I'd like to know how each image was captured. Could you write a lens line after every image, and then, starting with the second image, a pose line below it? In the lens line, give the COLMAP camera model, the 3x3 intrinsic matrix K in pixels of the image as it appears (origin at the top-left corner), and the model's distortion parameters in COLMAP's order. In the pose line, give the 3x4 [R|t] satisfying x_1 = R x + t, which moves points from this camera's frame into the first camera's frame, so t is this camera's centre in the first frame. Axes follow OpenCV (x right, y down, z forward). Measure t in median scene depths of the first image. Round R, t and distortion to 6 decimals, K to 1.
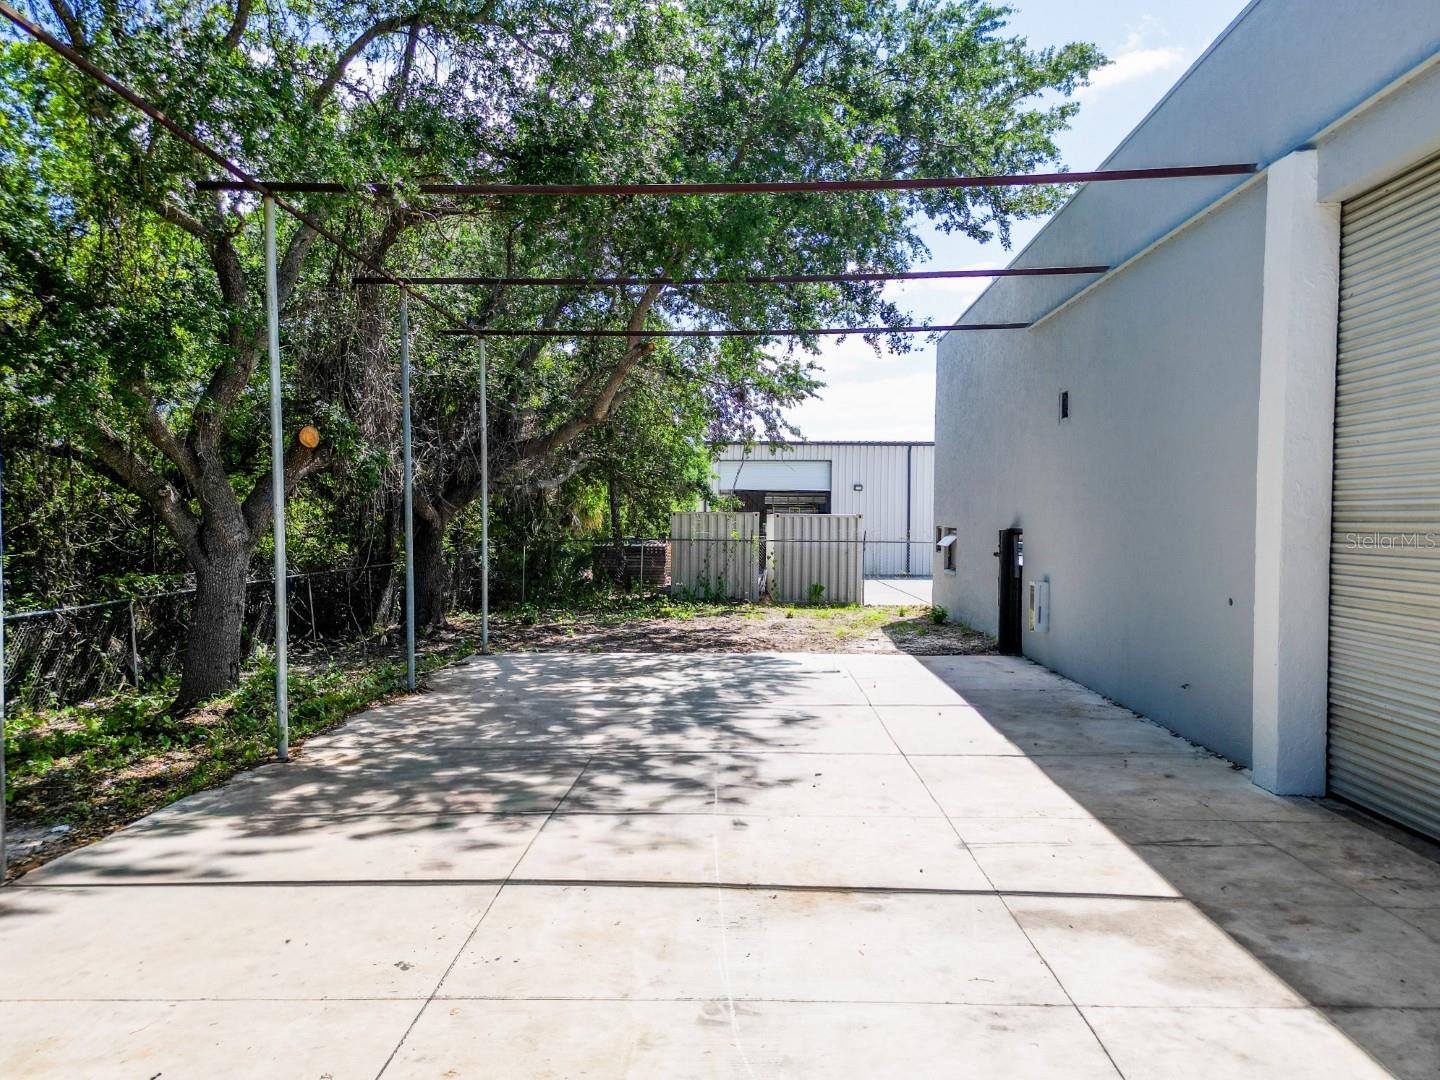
lens RADIAL K [[994.7, 0, 716.7], [0, 994.7, 532.1], [0, 0, 1]] dist [0.040050, -0.031528]
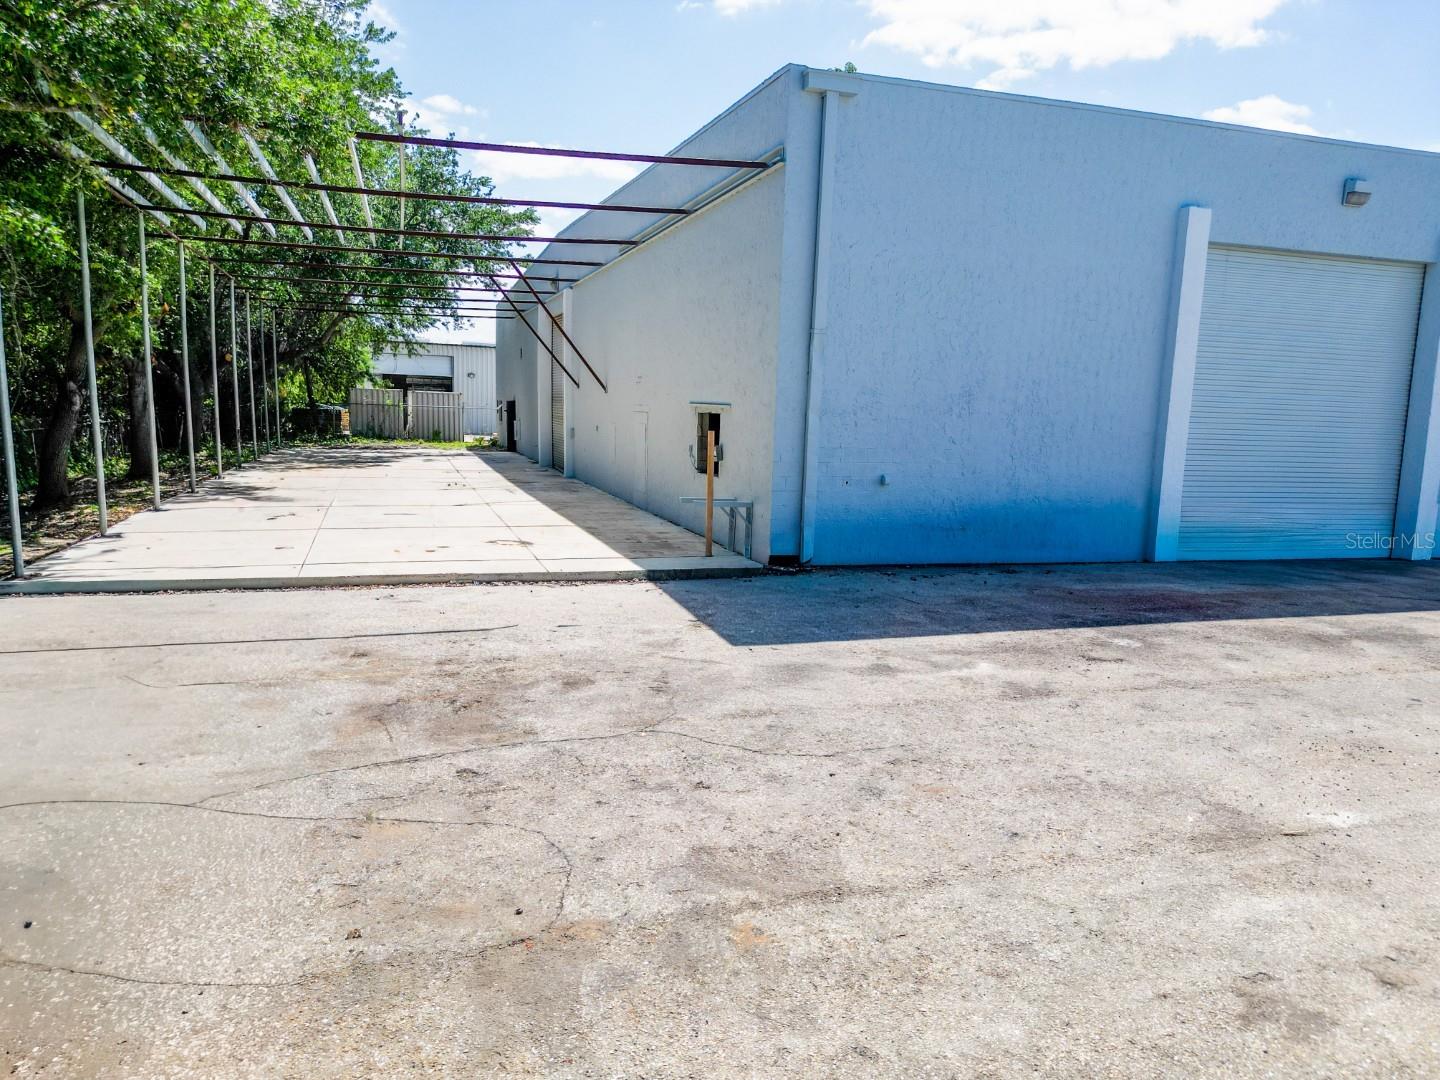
lens RADIAL K [[994.7, 0, 735.1], [0, 994.7, 542.7], [0, 0, 1]] dist [0.040050, -0.031528]
pose [[0.934972, -0.022569, 0.354002, -0.064187], [-0.023245, 0.991931, 0.124634, 0.022846], [-0.353958, -0.124758, 0.926903, -1.405895]]
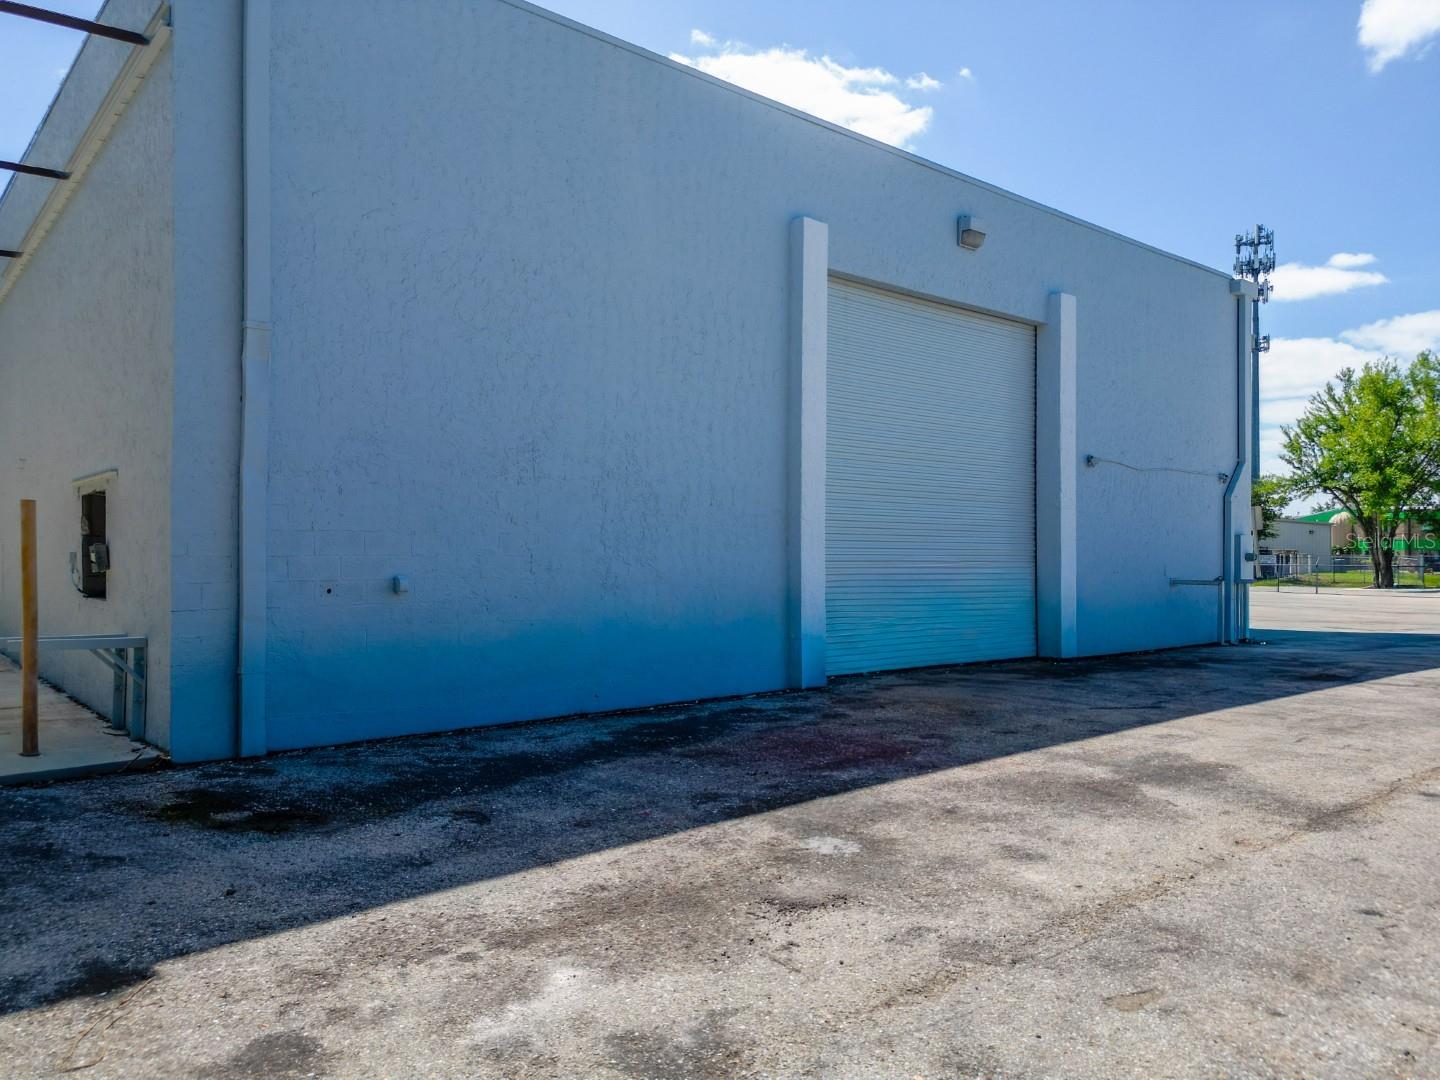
lens RADIAL K [[994.7, 0, 712.6], [0, 994.7, 540.4], [0, 0, 1]] dist [0.040050, -0.031528]
pose [[0.741160, 0.003058, 0.671321, 0.123002], [0.014280, 0.999692, -0.020319, 0.060572], [-0.671176, 0.024646, 0.740888, -1.155810]]
